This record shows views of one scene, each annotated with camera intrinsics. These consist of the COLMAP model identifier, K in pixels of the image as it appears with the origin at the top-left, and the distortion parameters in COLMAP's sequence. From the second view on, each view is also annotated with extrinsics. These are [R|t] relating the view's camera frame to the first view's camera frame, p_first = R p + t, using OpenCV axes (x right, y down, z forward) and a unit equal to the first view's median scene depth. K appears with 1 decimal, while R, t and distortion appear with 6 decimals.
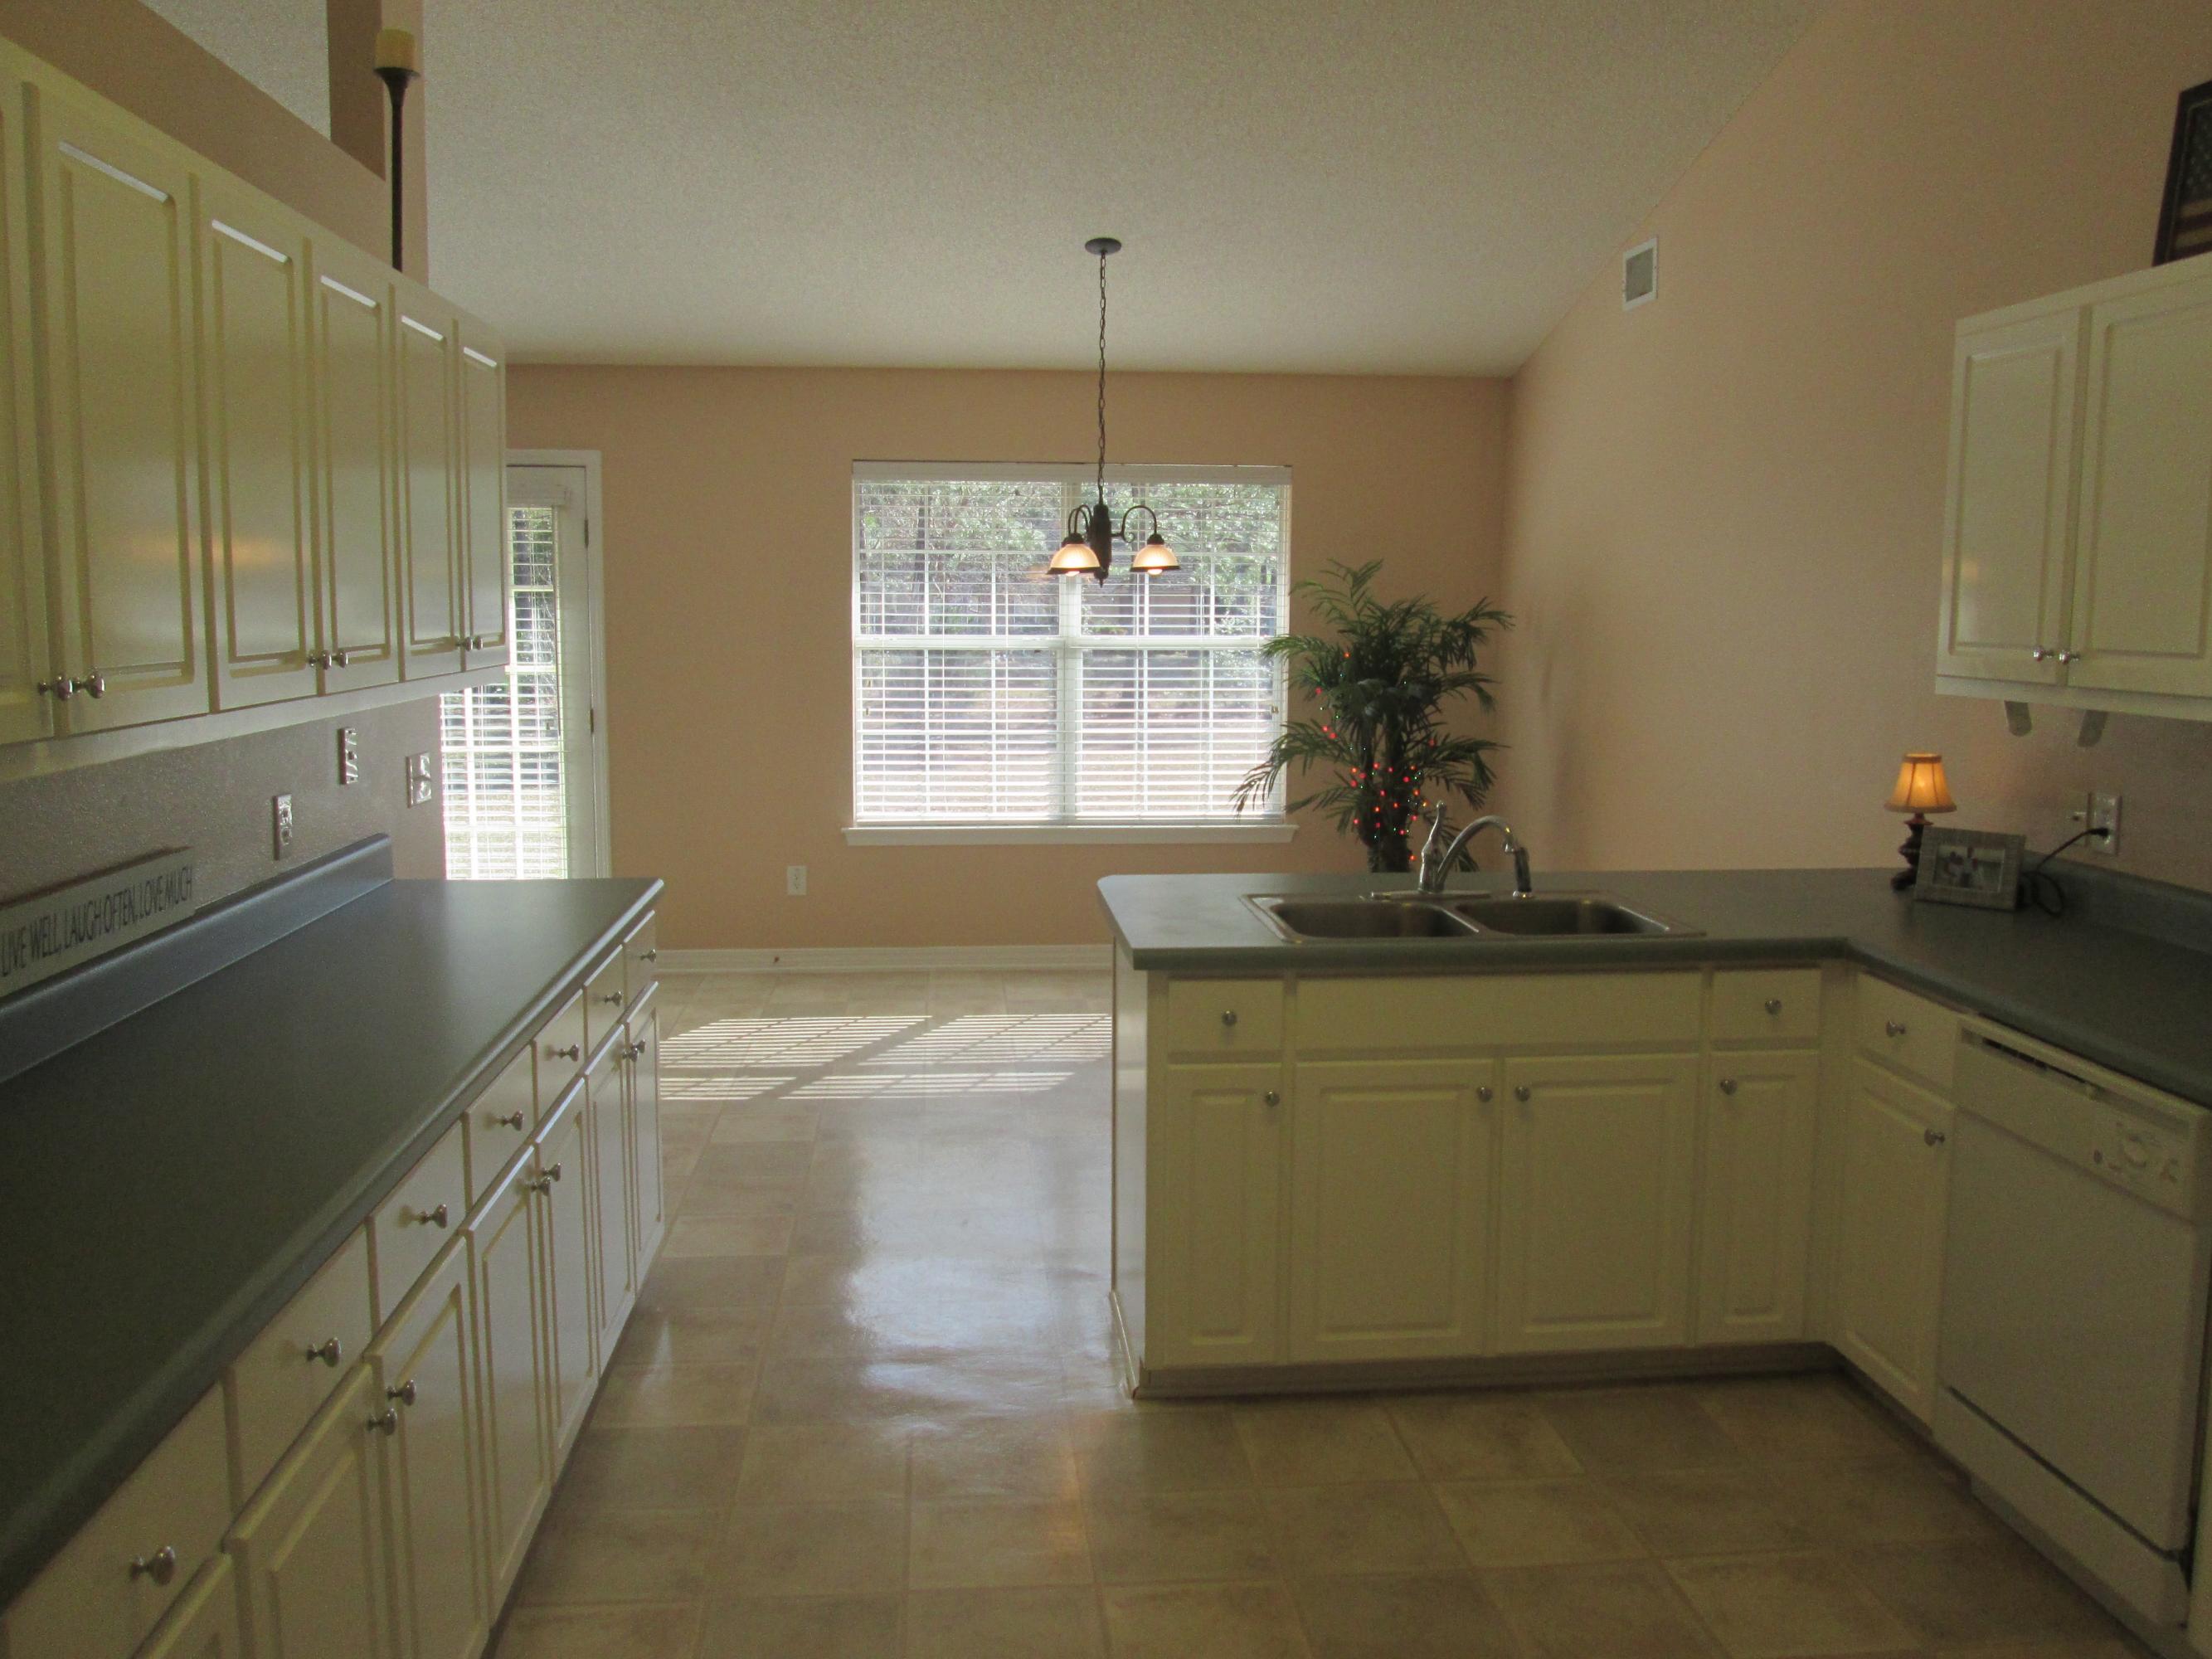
lens RADIAL K [[1810.2, 0, 1082.2], [0, 1810.2, 834.4], [0, 0, 1]] dist [-0.049713, 0.007355]
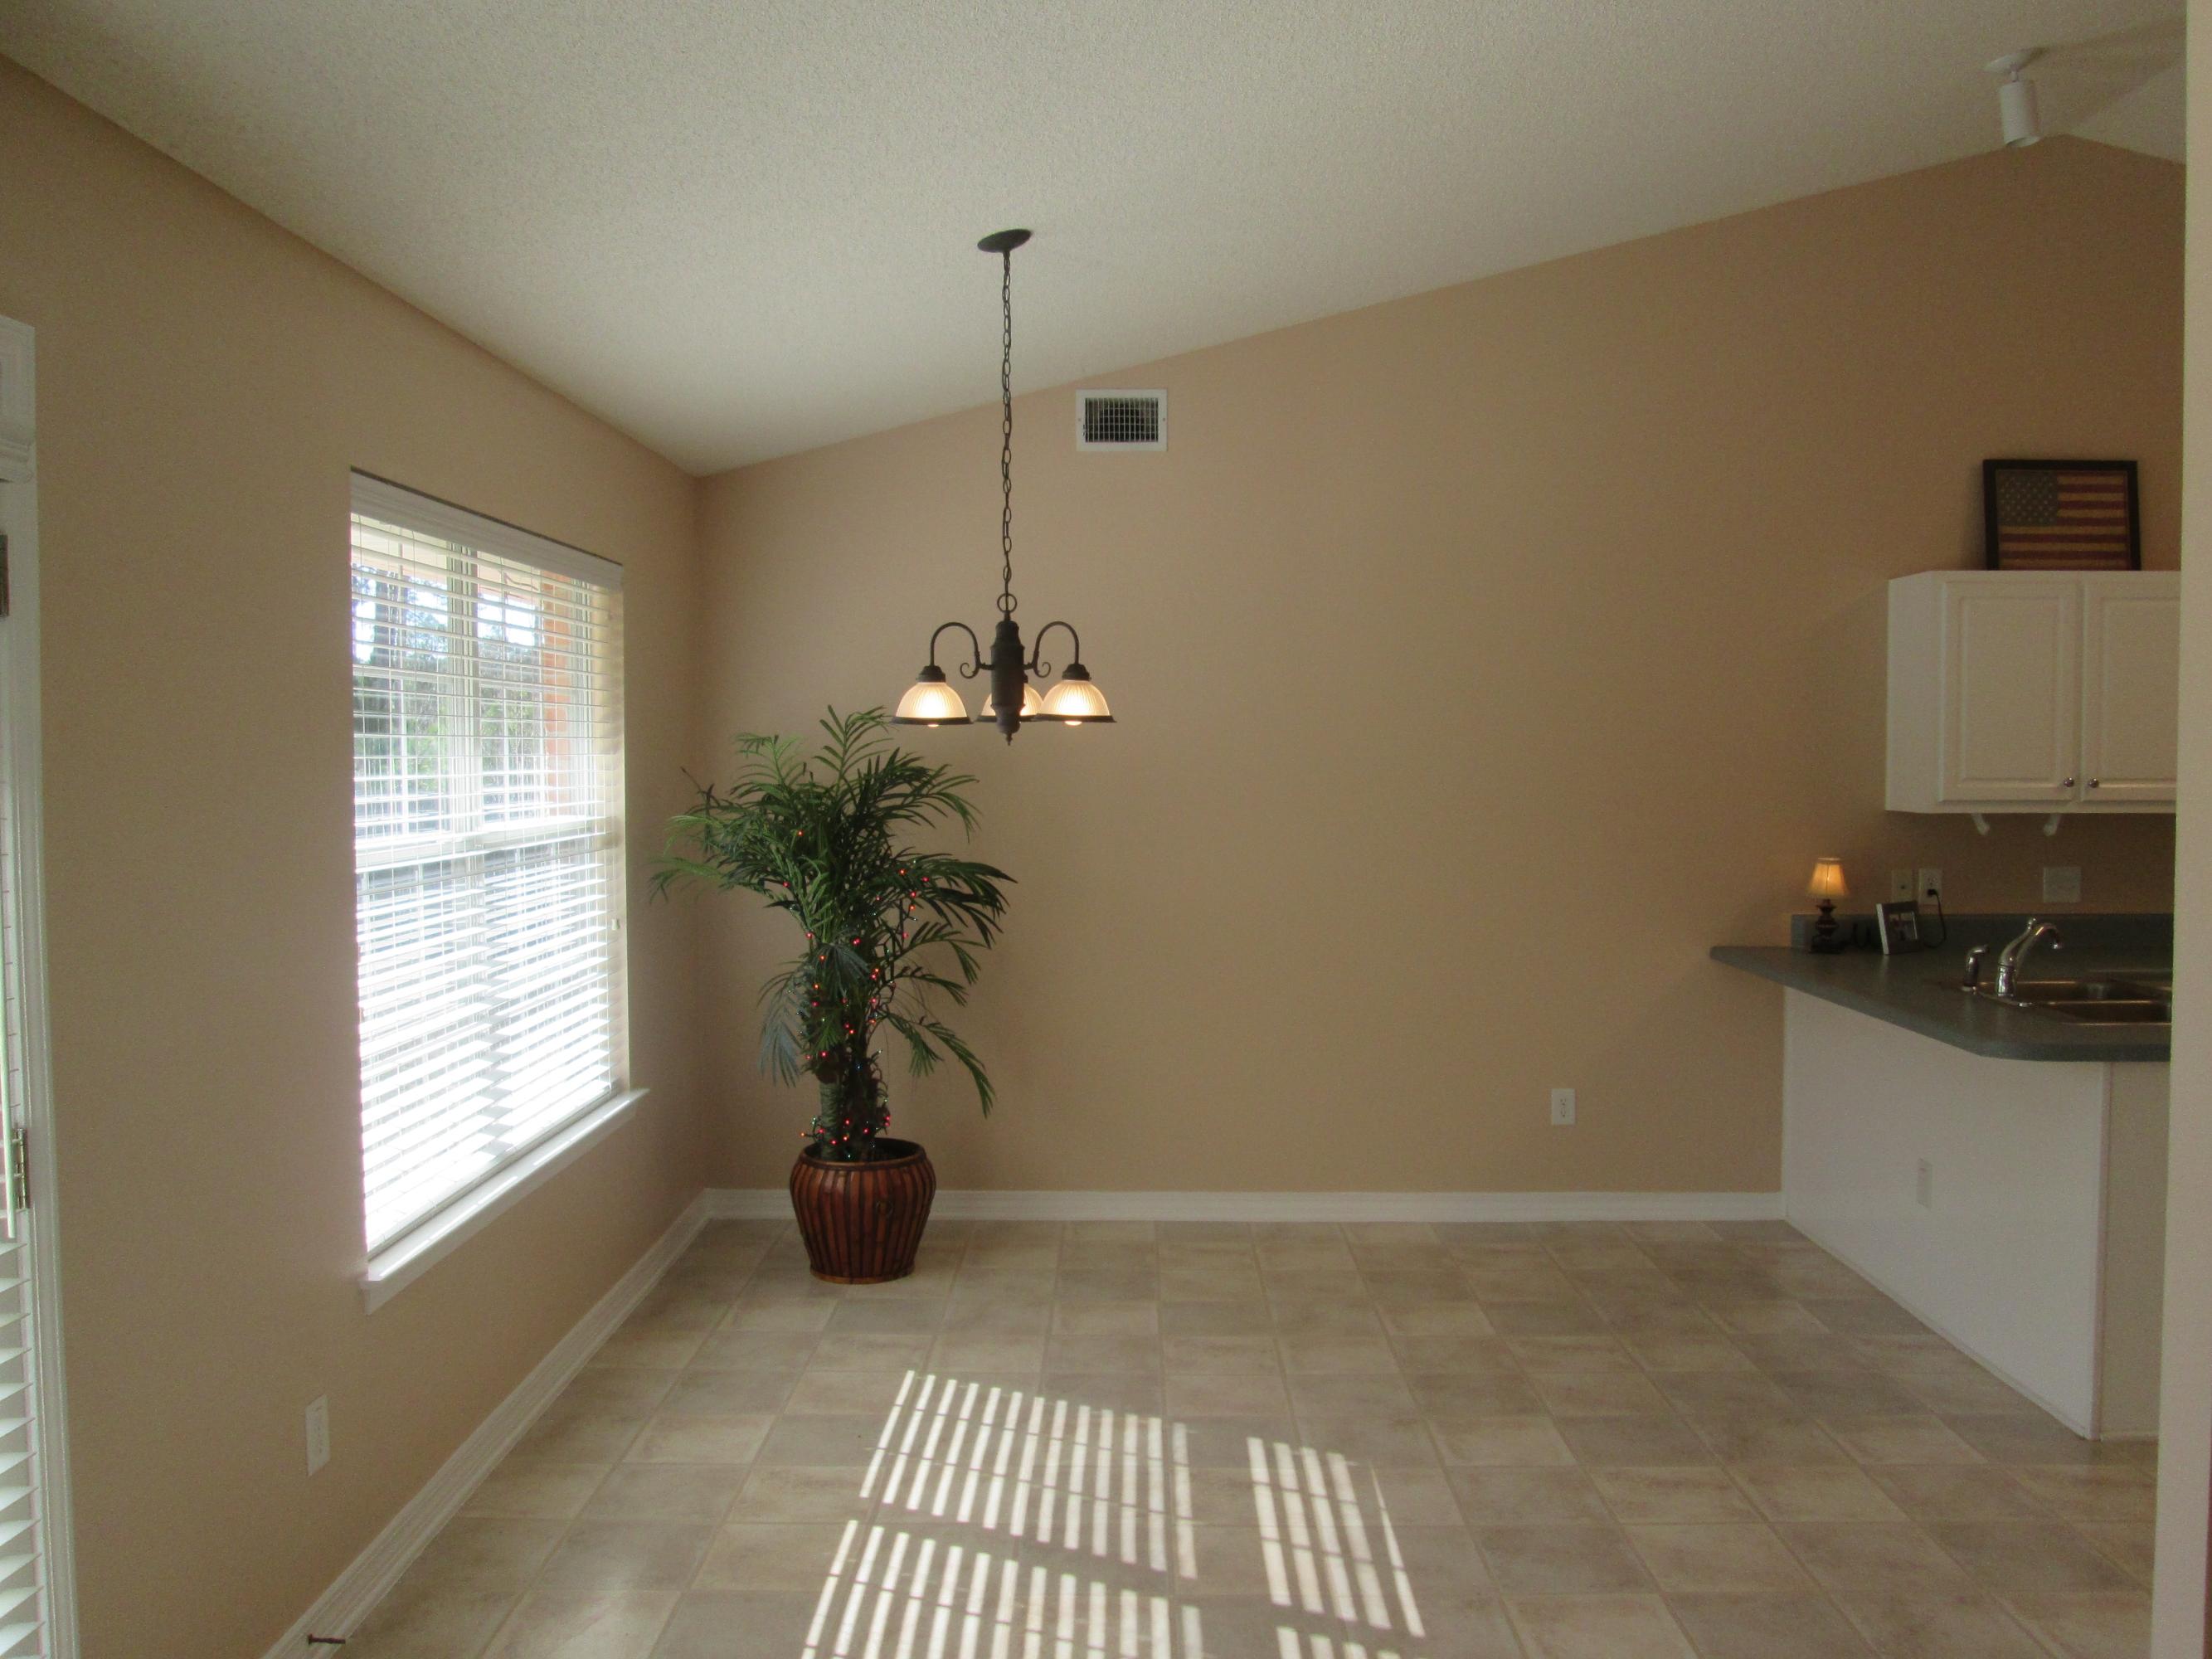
lens RADIAL K [[1801.0, 0, 1106.0], [0, 1801.0, 829.5], [0, 0, 1]] dist [-0.048047, 0.003881]
pose [[0.107161, -0.048449, 0.993061, -0.718942], [0.131899, 0.990677, 0.034100, -0.136881], [-0.985454, 0.127329, 0.112552, 0.998724]]
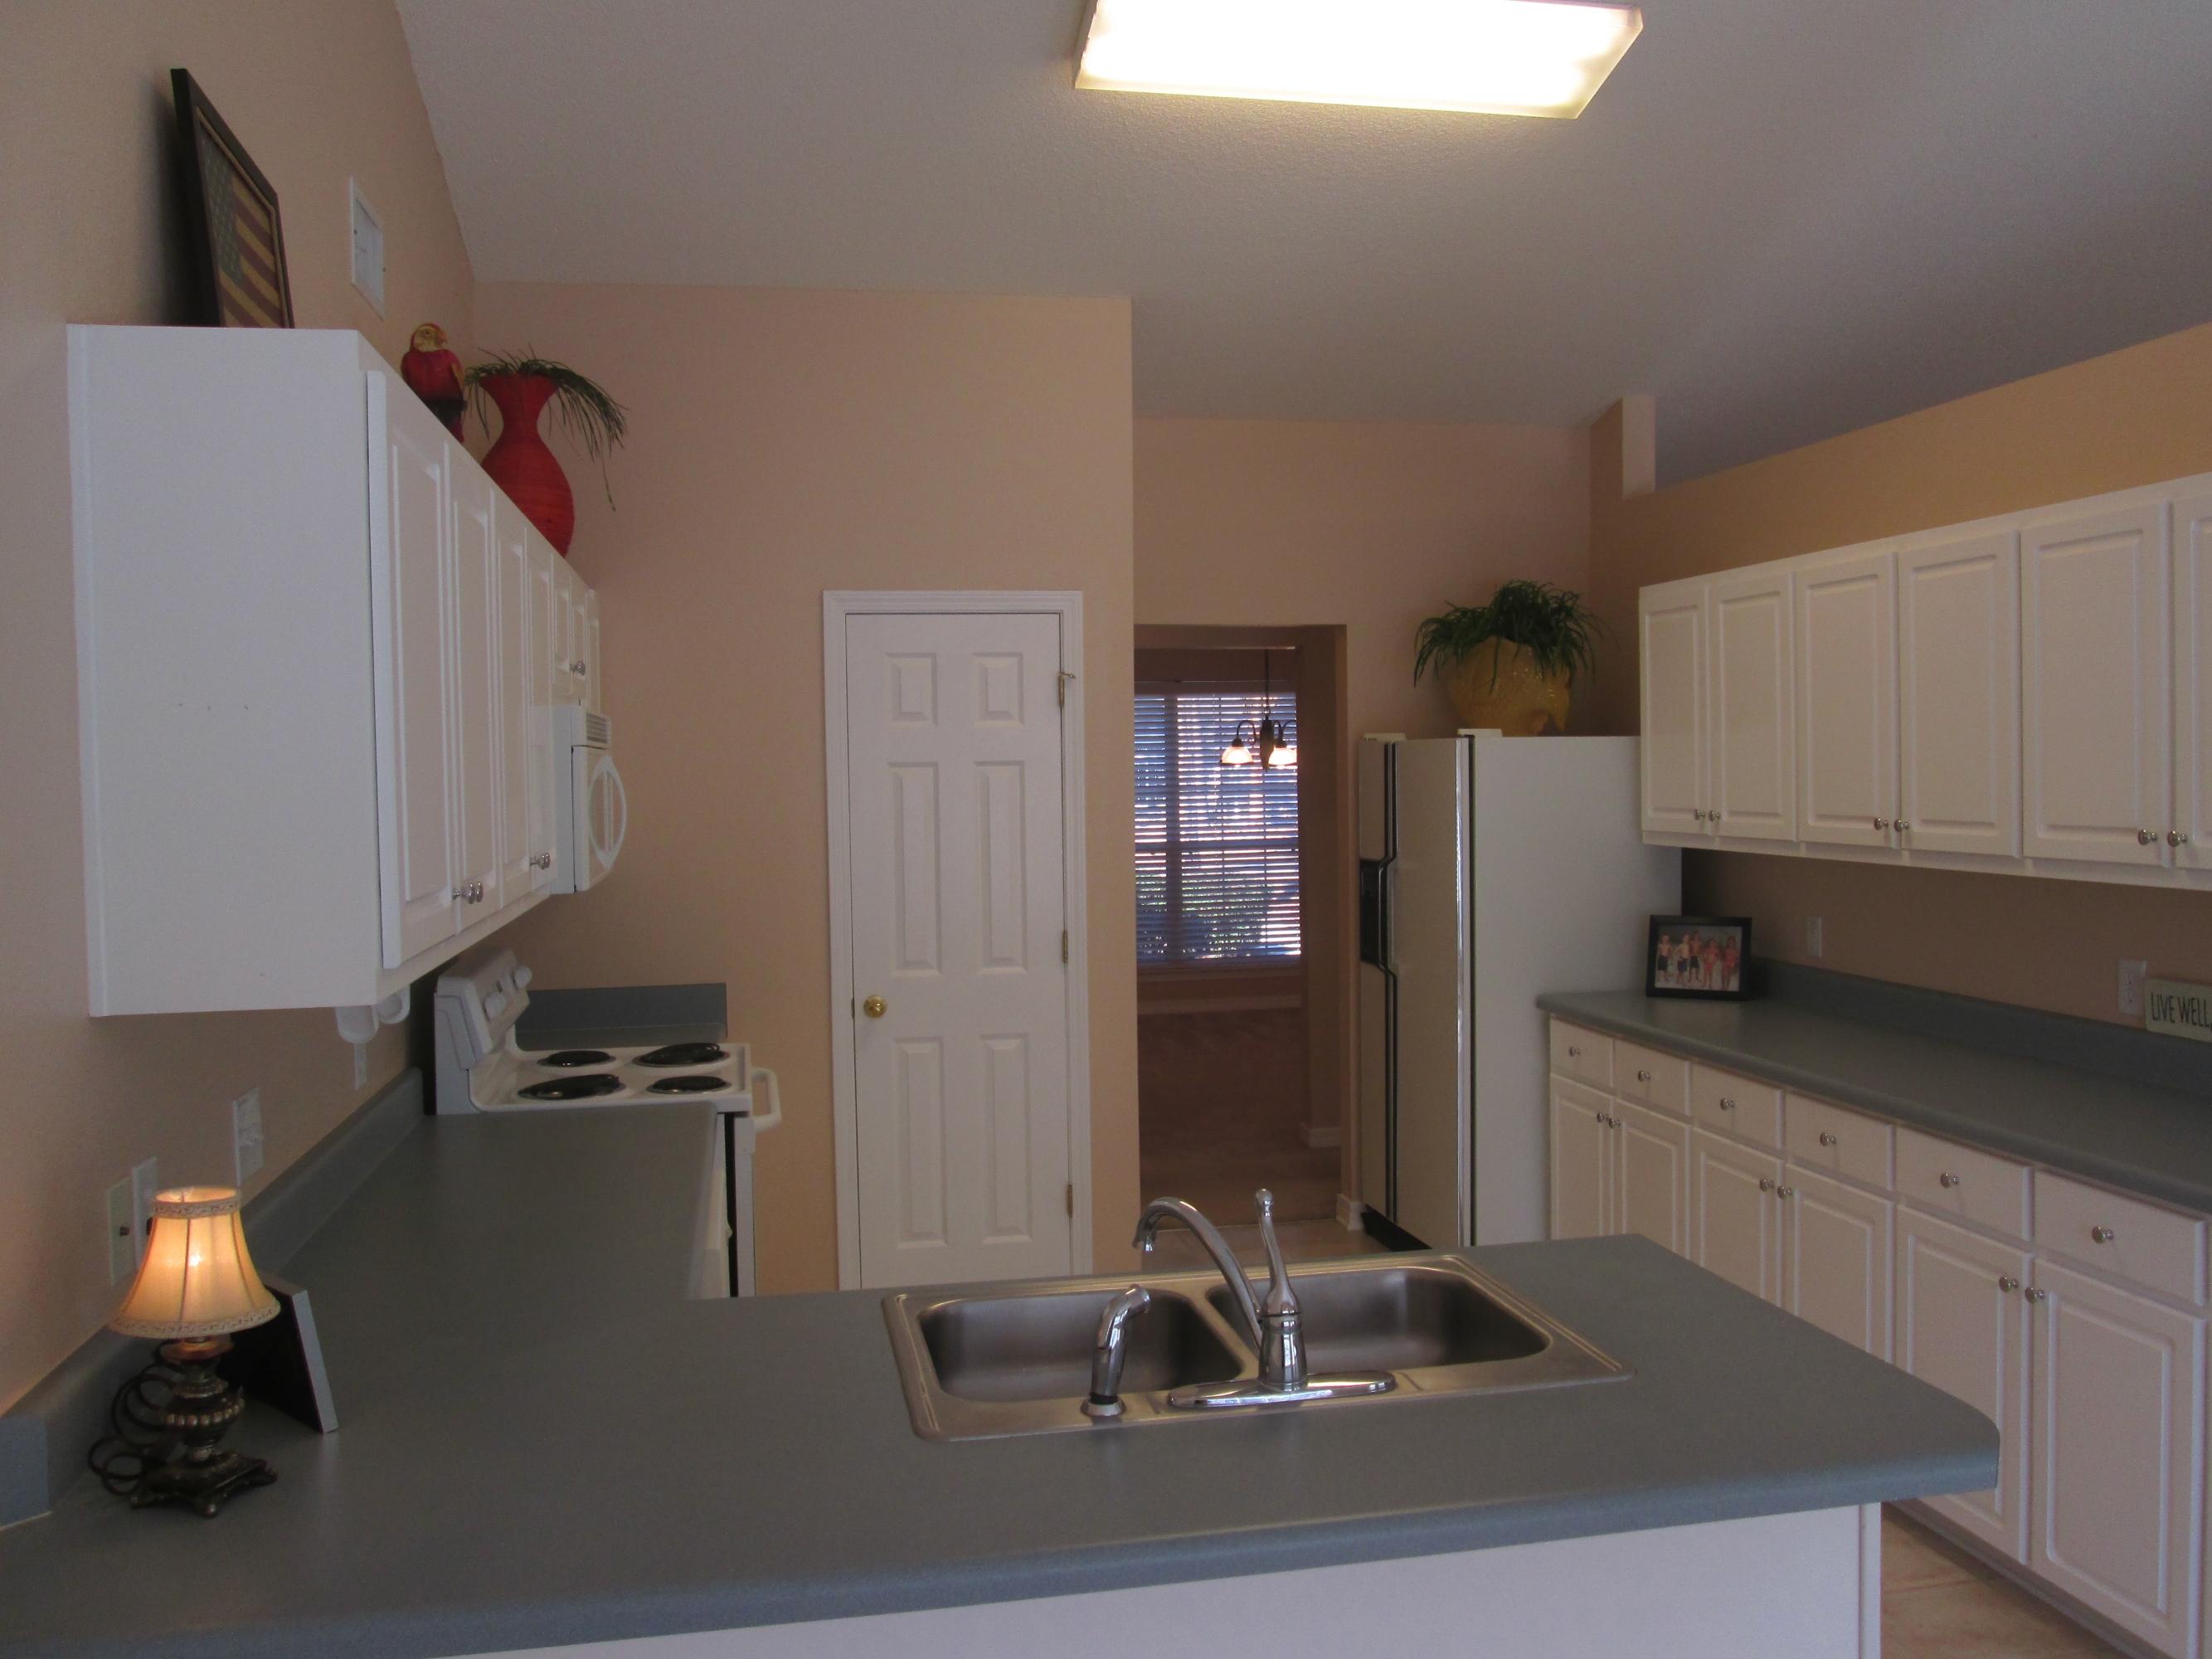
lens RADIAL K [[1832.1, 0, 1079.0], [0, 1832.1, 833.1], [0, 0, 1]] dist [-0.050898, 0.011887]
pose [[-0.995293, 0.019054, -0.095024, 0.208712], [0.002905, 0.985907, 0.167266, -0.146067], [0.096872, 0.166203, -0.981322, 1.023756]]
